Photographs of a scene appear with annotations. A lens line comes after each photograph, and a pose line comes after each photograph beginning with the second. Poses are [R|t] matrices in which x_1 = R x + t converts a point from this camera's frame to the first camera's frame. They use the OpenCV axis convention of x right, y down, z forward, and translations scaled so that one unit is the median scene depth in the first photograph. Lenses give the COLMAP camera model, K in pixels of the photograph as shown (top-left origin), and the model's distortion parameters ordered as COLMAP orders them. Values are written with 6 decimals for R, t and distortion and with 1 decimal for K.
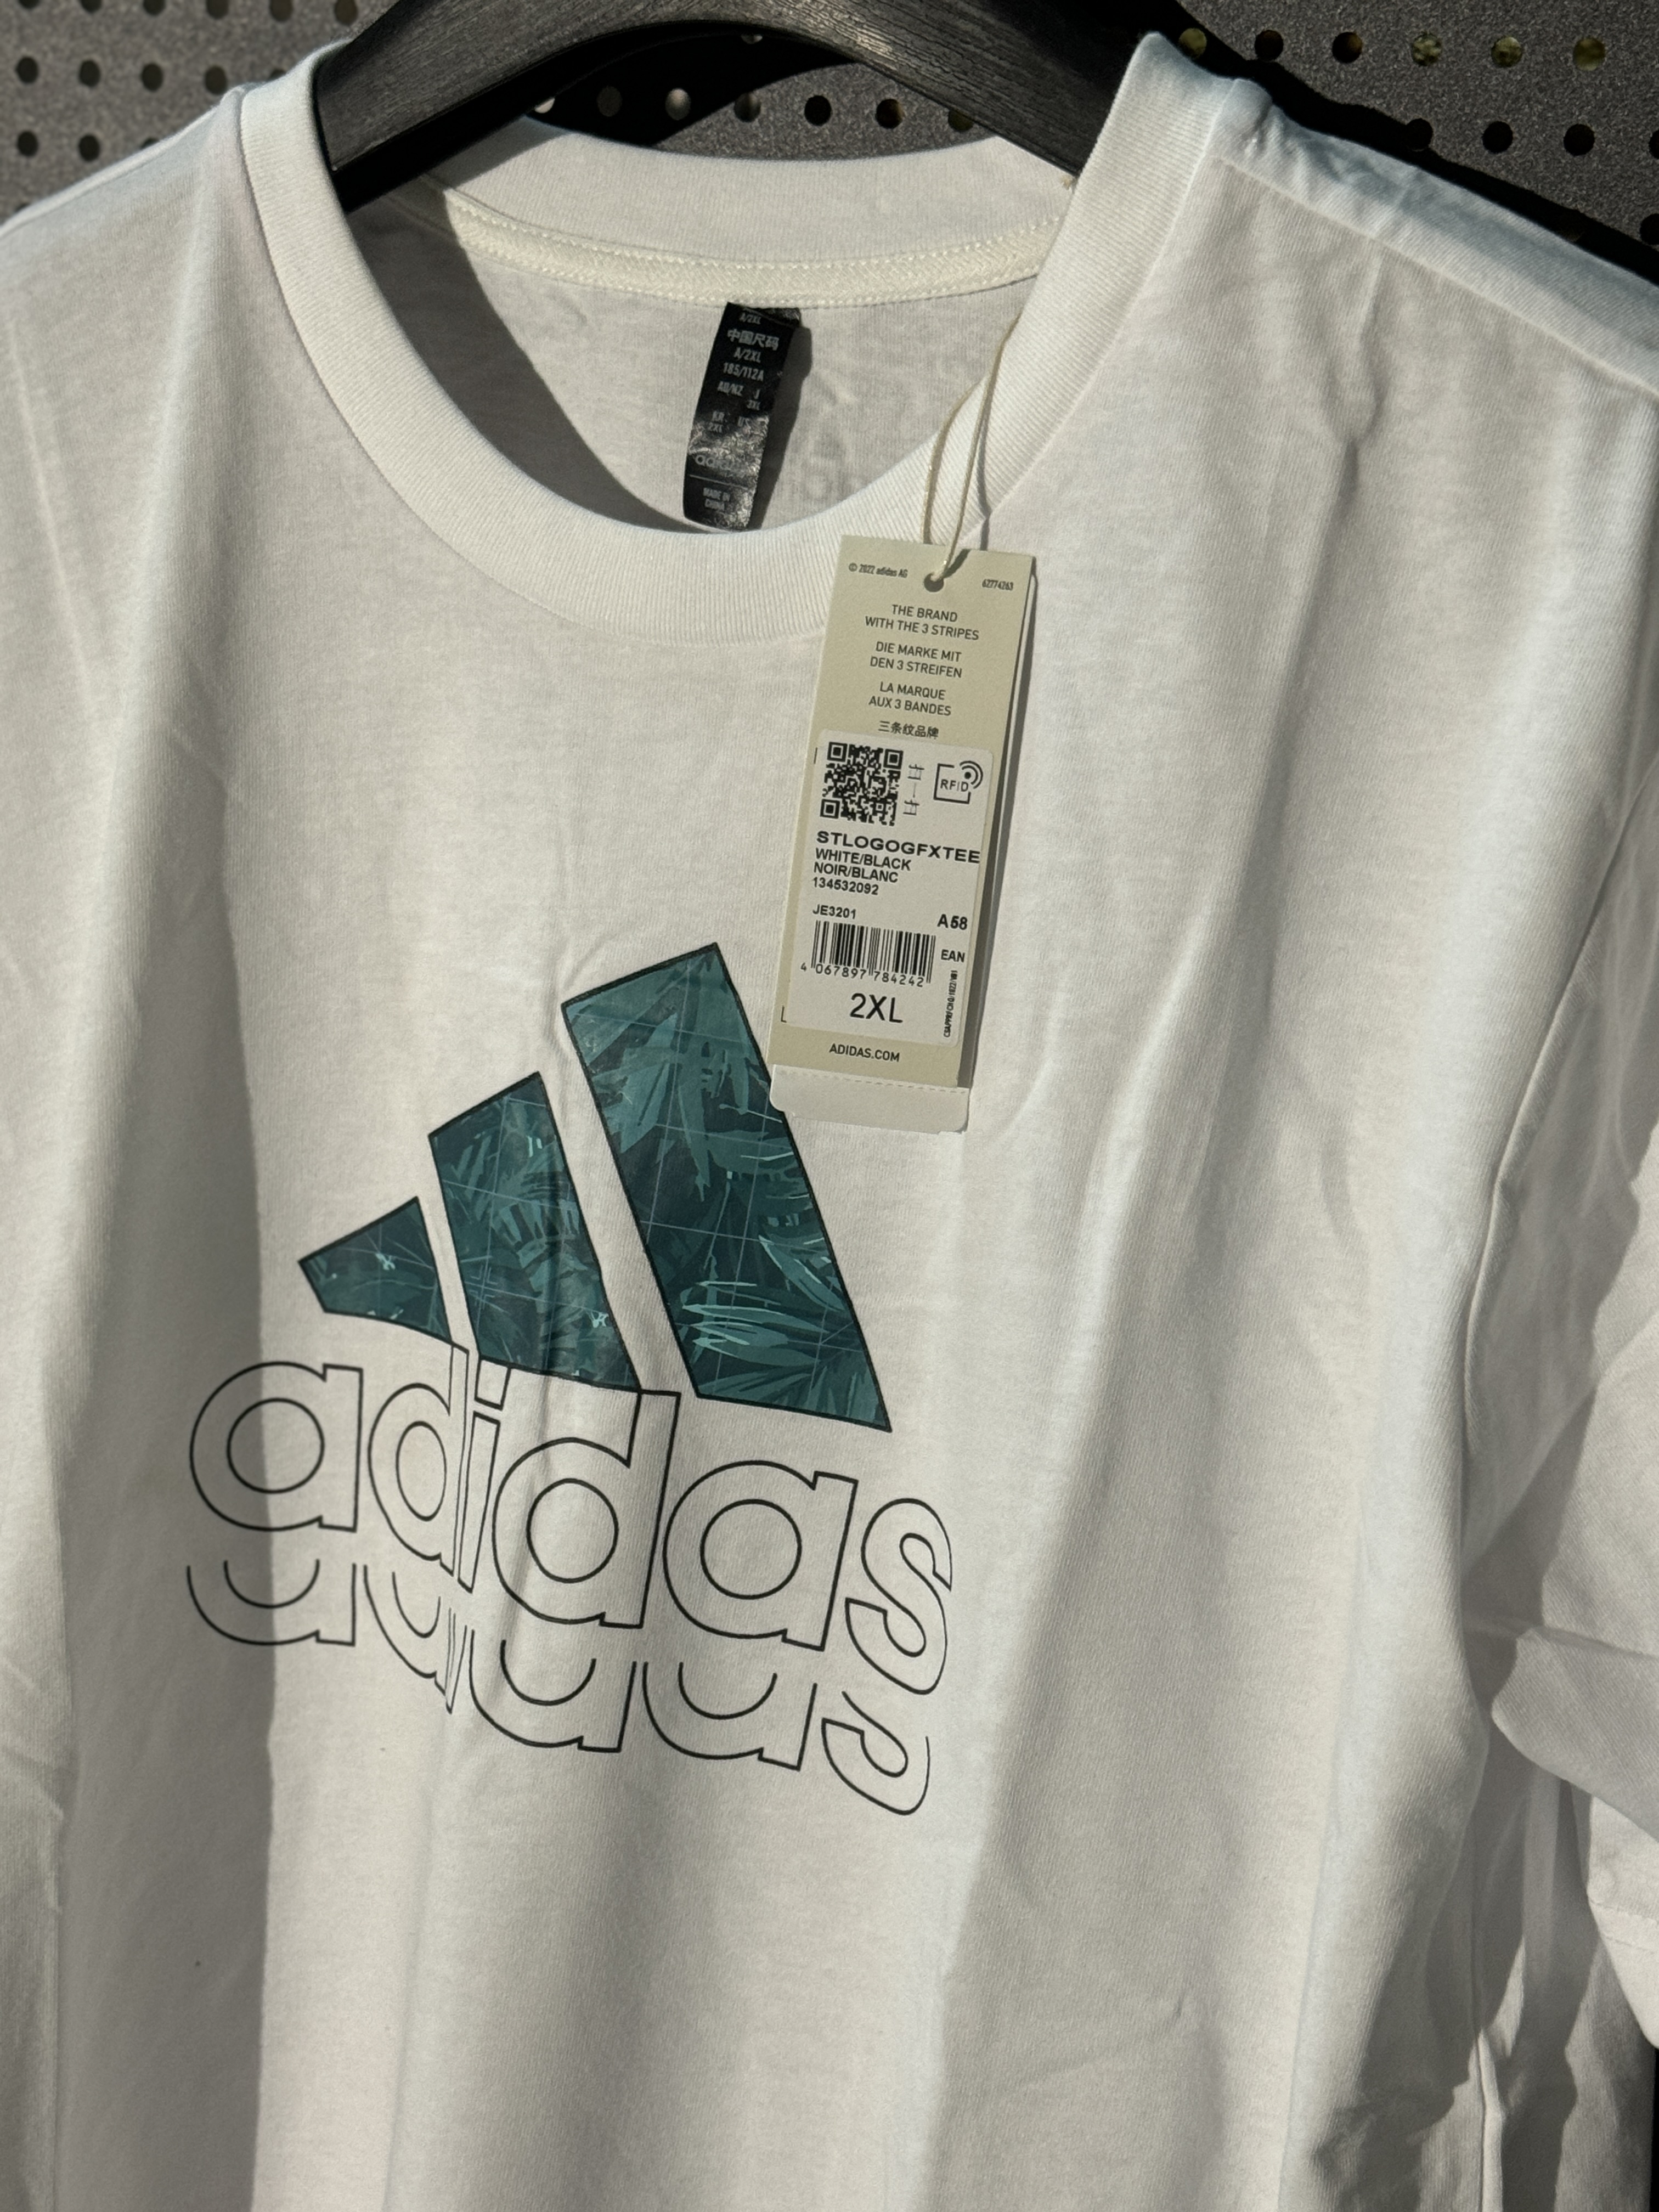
lens RADIAL K [[3761.5, 0, 829.5], [0, 3761.5, 1106.0], [0, 0, 1]] dist [0.116053, 0.099077]
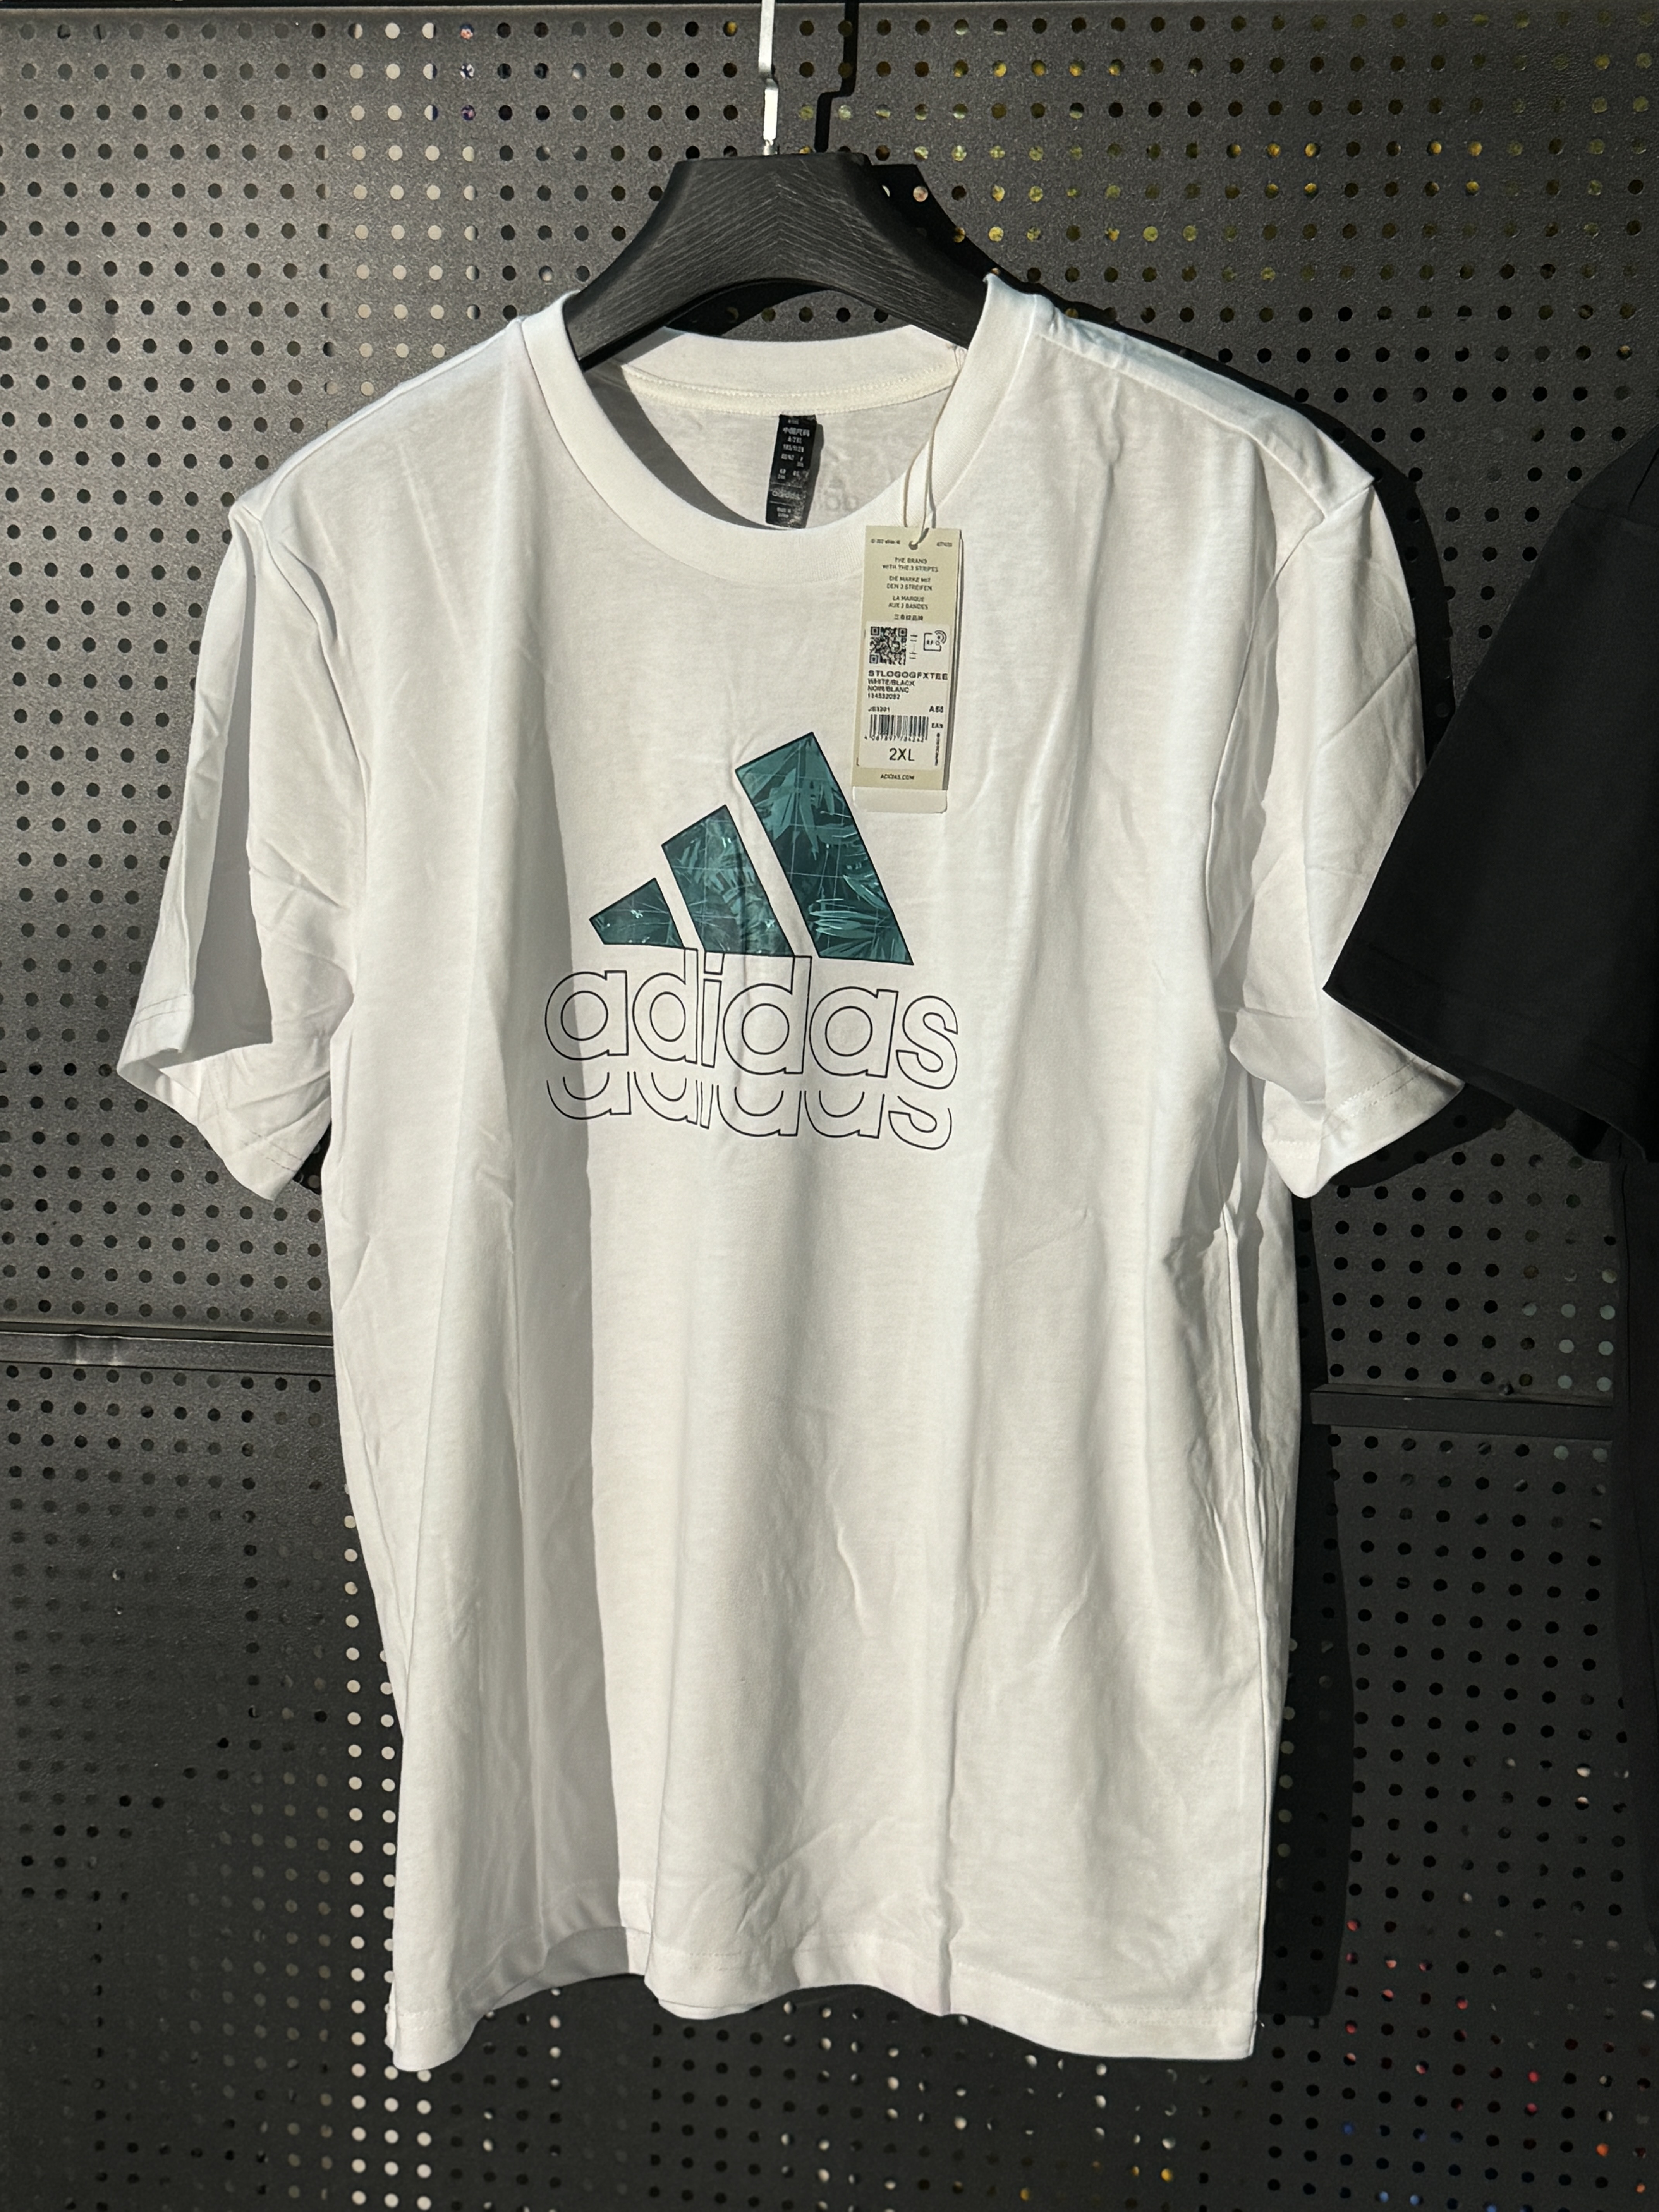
lens RADIAL K [[3018.5, 0, 829.5], [0, 3018.5, 1106.0], [0, 0, 1]] dist [0.114290, 0.023125]
pose [[0.973784, -0.106827, 0.200828, -0.370082], [0.098785, 0.993868, 0.049674, 0.077309], [-0.204903, -0.028533, 0.978366, -0.607137]]
